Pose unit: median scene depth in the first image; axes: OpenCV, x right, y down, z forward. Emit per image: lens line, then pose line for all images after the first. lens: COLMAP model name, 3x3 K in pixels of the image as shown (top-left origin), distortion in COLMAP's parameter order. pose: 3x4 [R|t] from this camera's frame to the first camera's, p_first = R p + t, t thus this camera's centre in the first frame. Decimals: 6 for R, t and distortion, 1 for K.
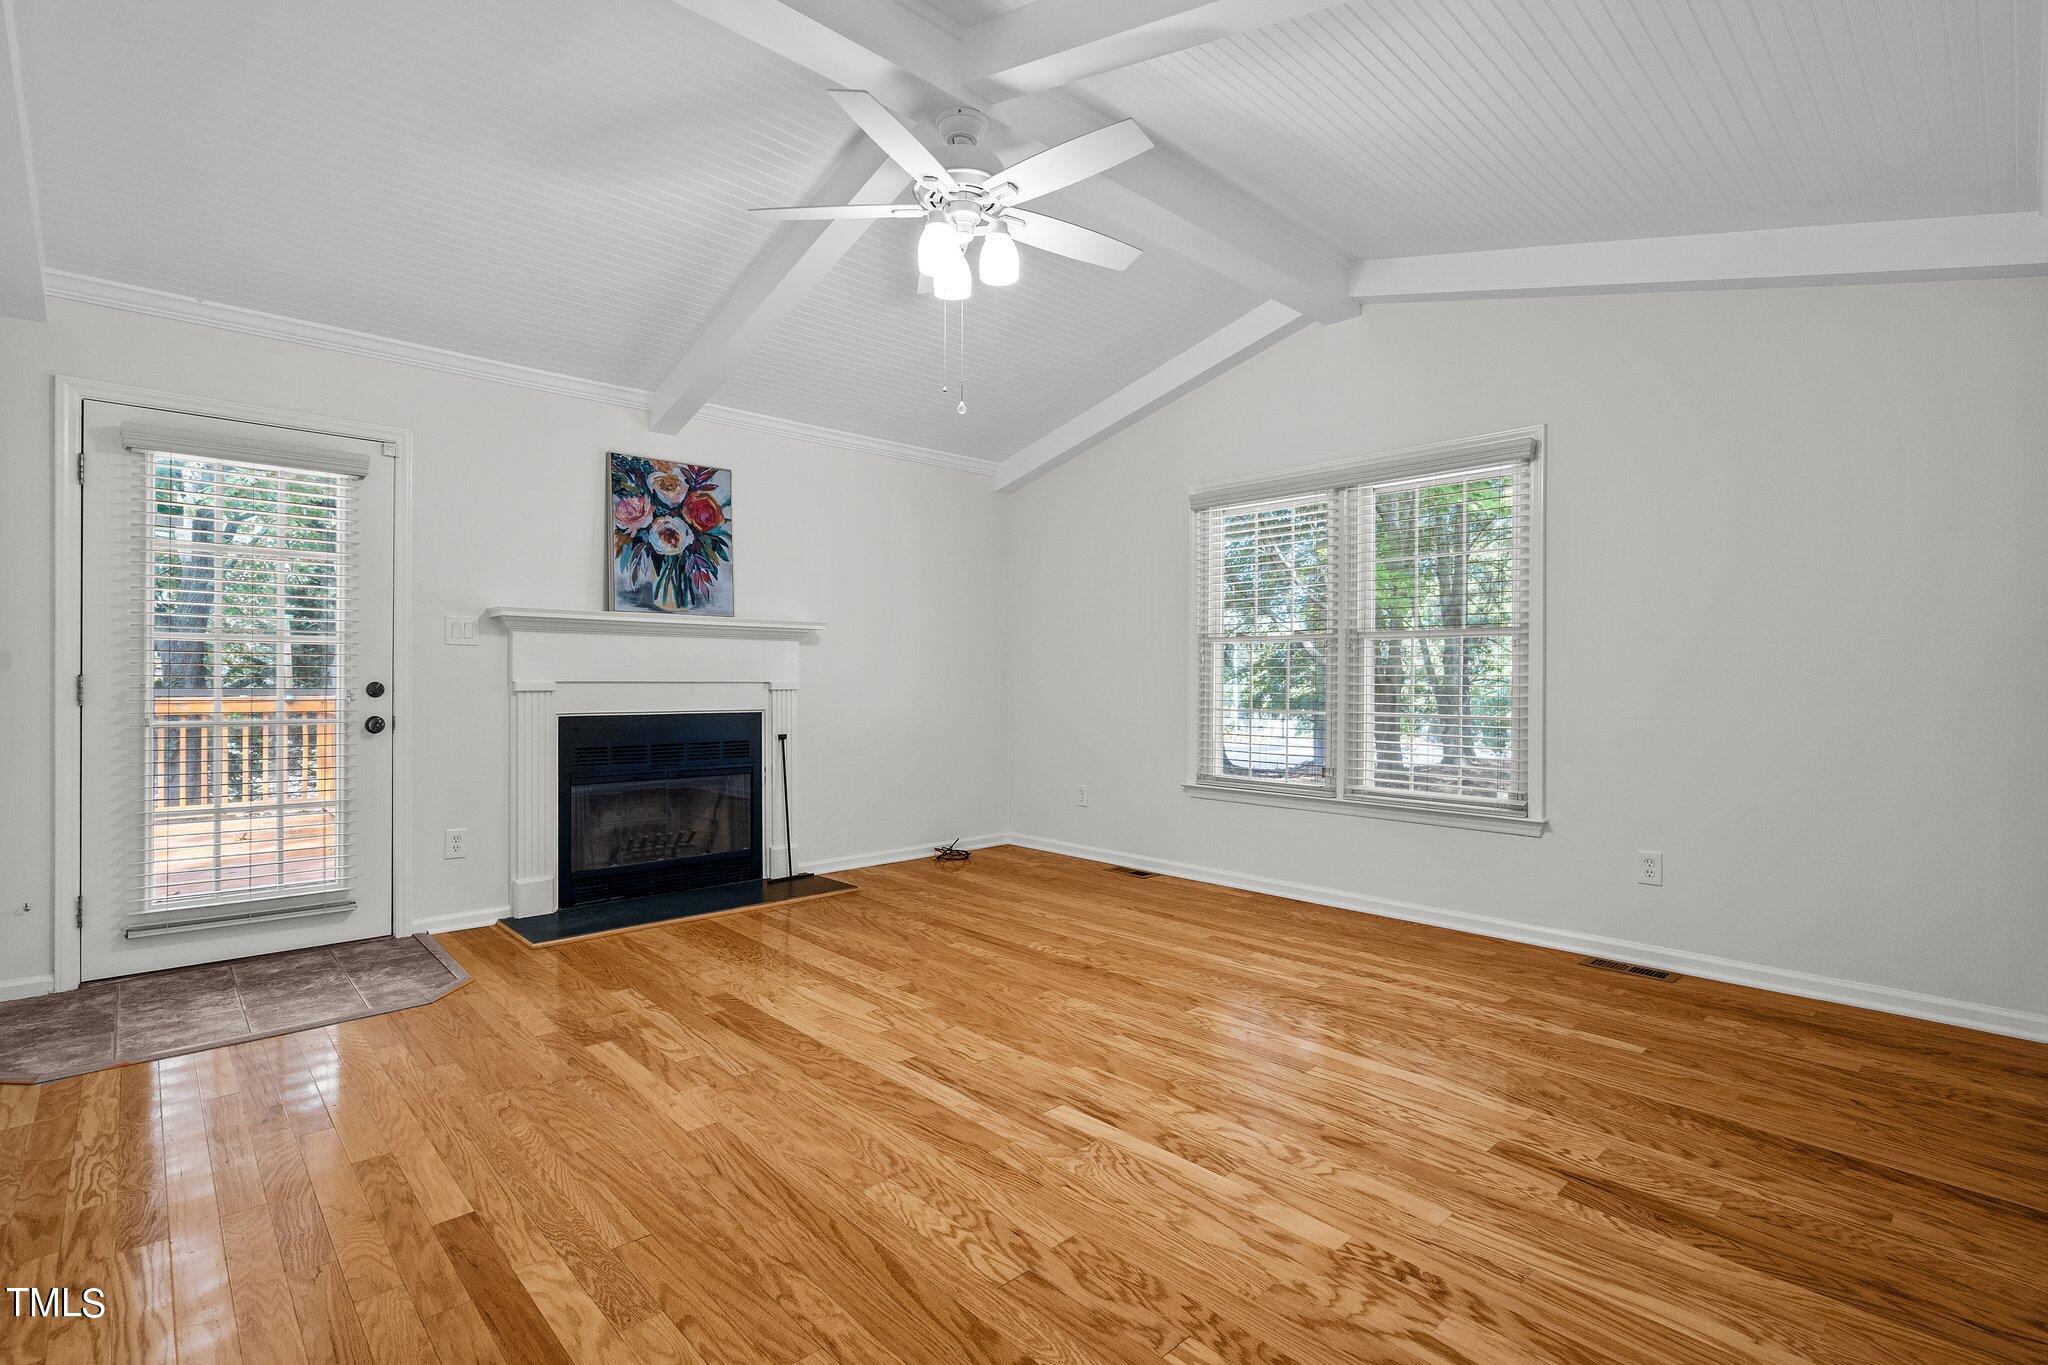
lens RADIAL K [[932.0, 0, 991.0], [0, 932.0, 677.8], [0, 0, 1]] dist [-0.002274, 0.000079]
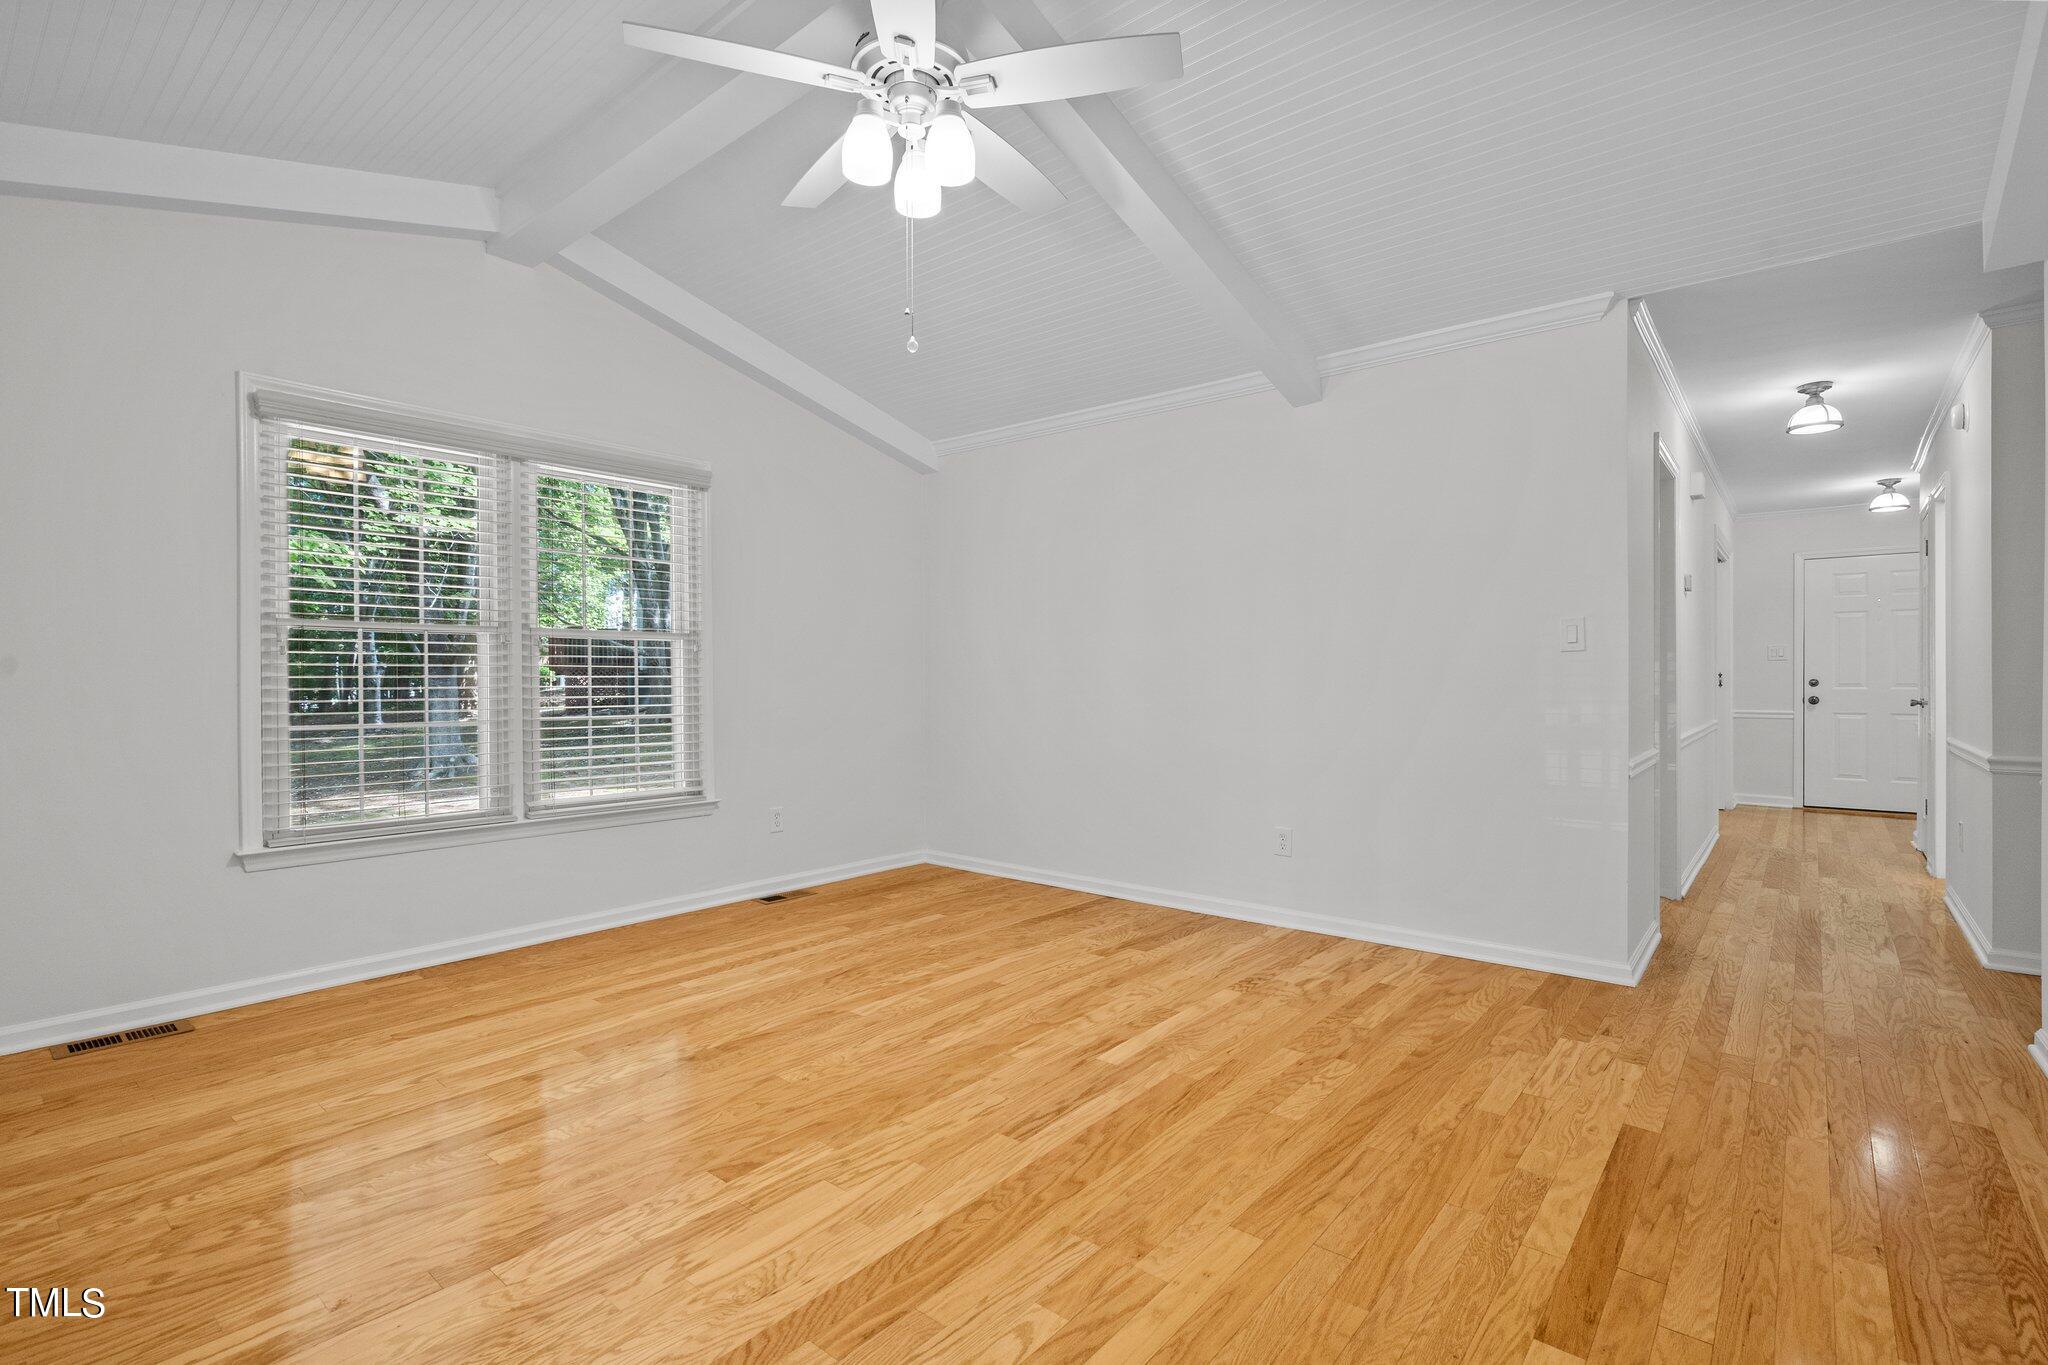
lens RADIAL K [[932.0, 0, 1043.1], [0, 932.0, 675.5], [0, 0, 1]] dist [-0.002274, 0.000079]
pose [[-0.134626, 0.001399, 0.990895, -0.912548], [0.001884, 0.999998, -0.001156, -0.003264], [-0.990895, 0.001711, -0.134629, 1.073858]]
